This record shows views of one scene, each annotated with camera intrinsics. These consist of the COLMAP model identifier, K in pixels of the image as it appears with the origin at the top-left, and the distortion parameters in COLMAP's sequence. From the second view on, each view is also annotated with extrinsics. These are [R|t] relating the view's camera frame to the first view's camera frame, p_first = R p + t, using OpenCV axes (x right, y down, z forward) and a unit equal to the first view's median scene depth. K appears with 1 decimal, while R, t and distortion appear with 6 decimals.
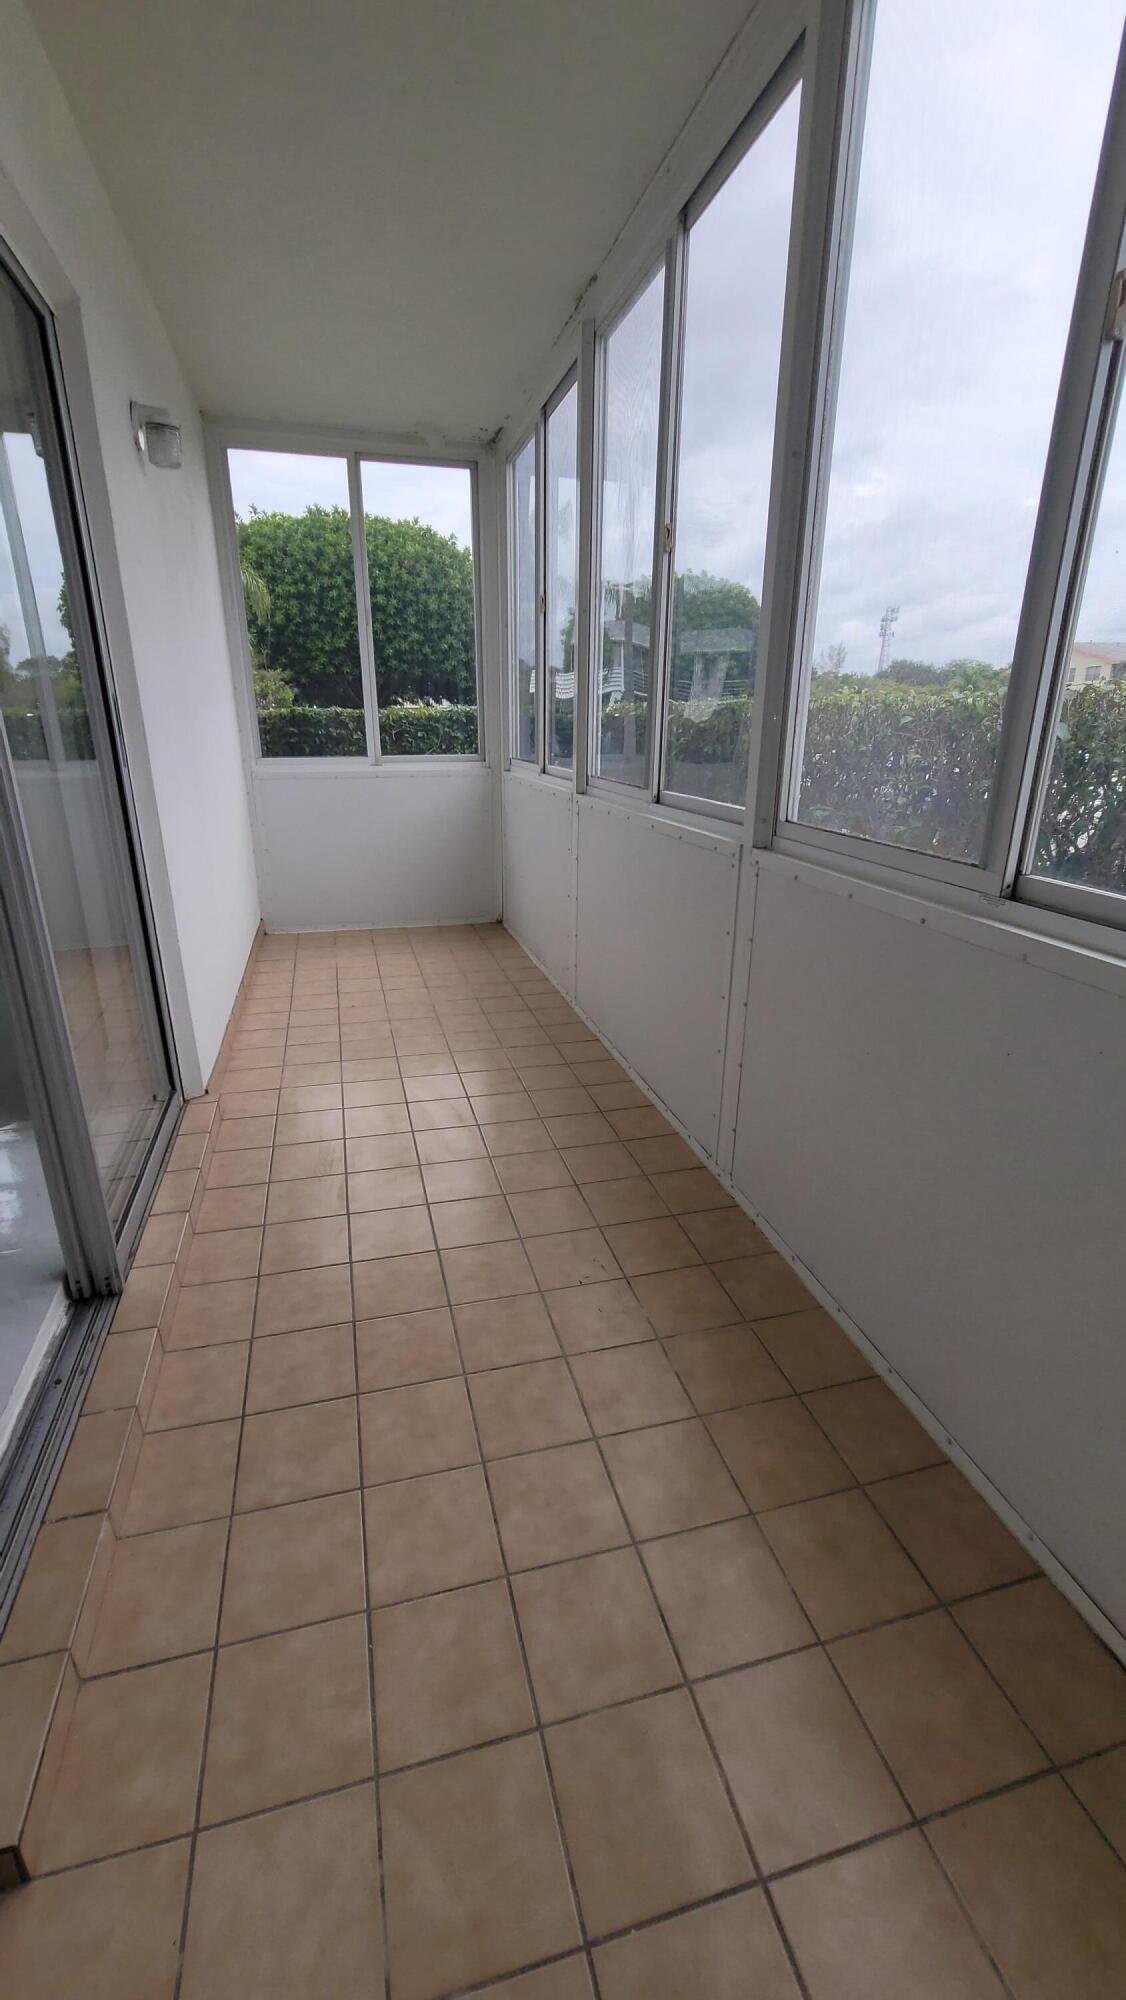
lens RADIAL K [[819.5, 0, 563.0], [0, 819.5, 1000.0], [0, 0, 1]] dist [-0.008938, -0.000002]
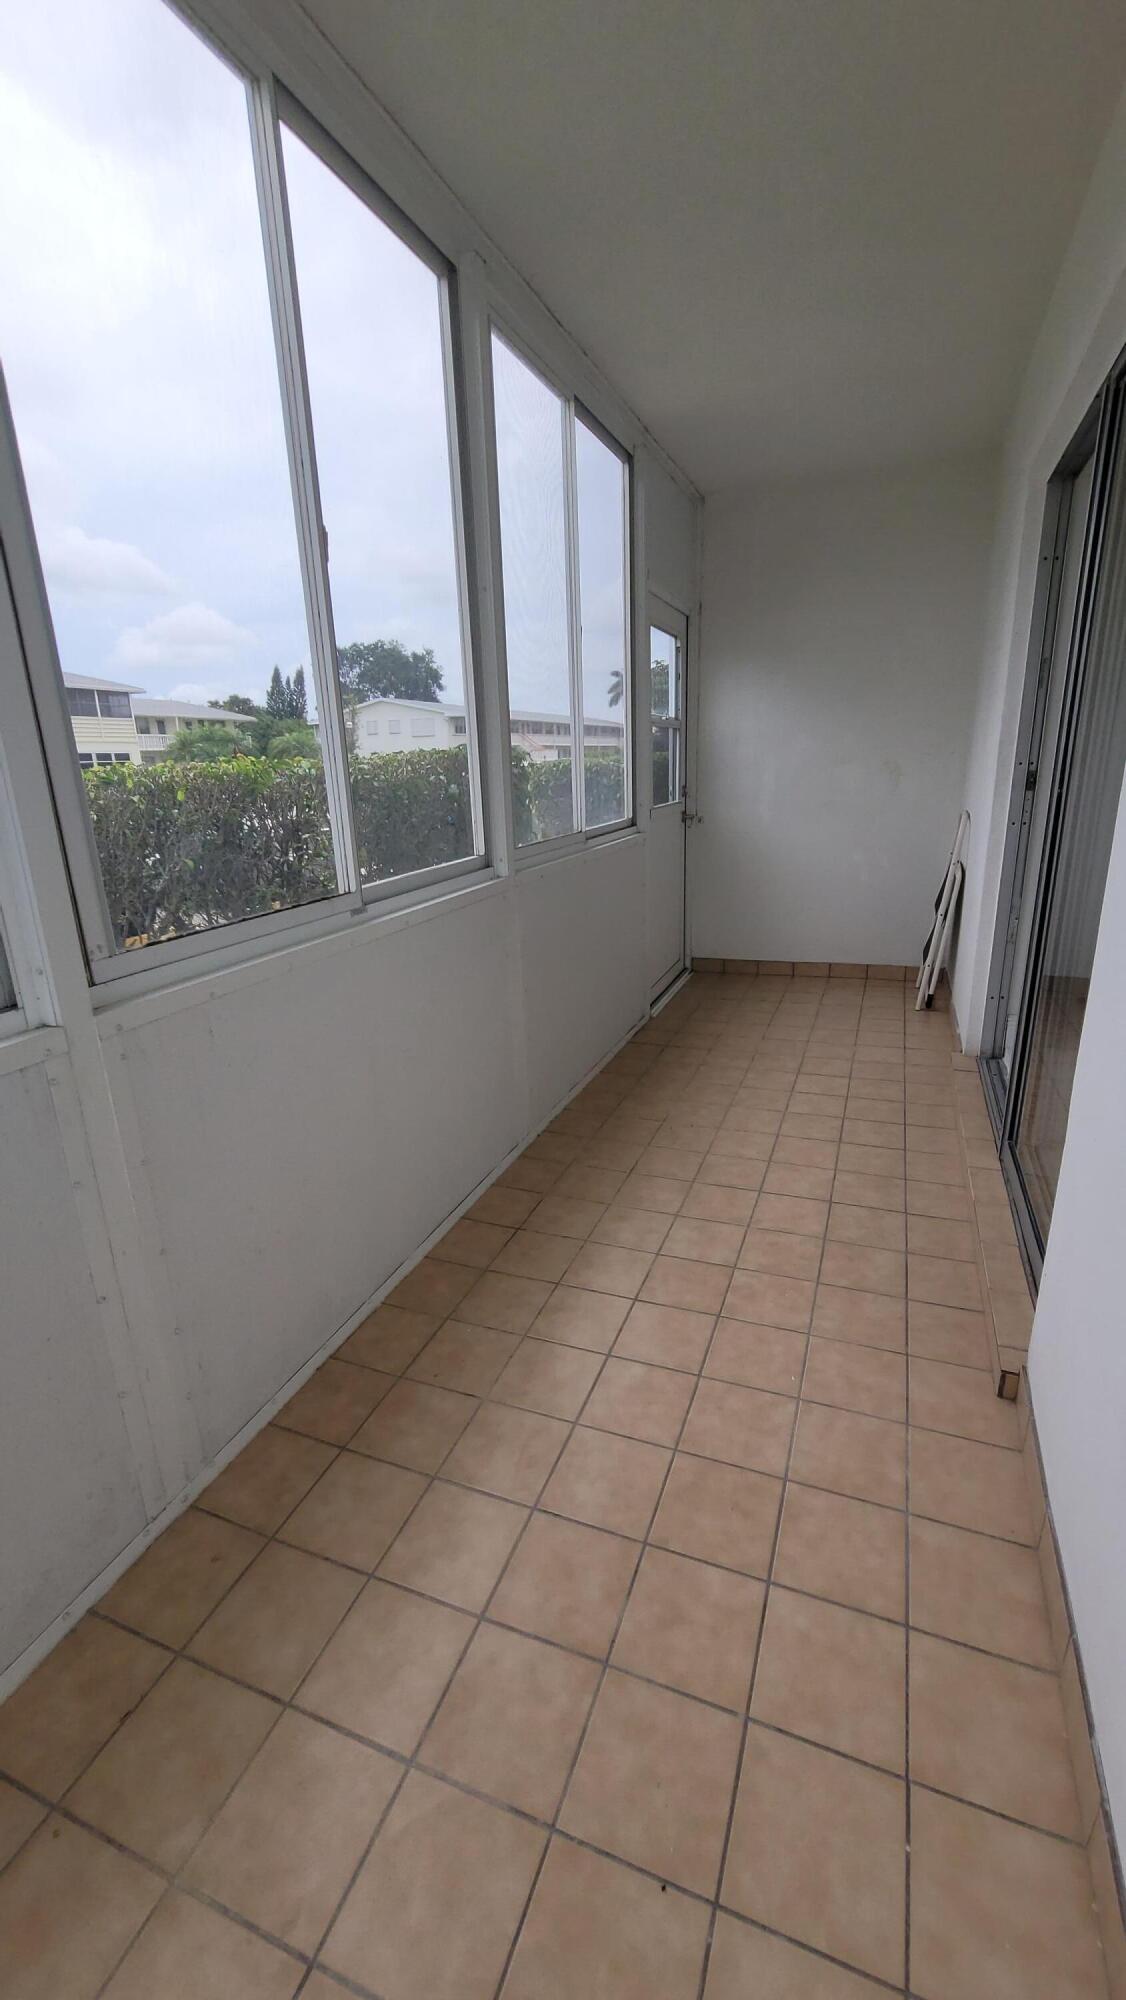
lens RADIAL K [[819.5, 0, 563.0], [0, 819.5, 1000.0], [0, 0, 1]] dist [-0.008938, -0.000002]
pose [[-0.797440, -0.145438, 0.585609, -0.621319], [0.227823, 0.826111, 0.515400, -0.669238], [-0.558737, 0.544415, -0.625640, 1.856233]]
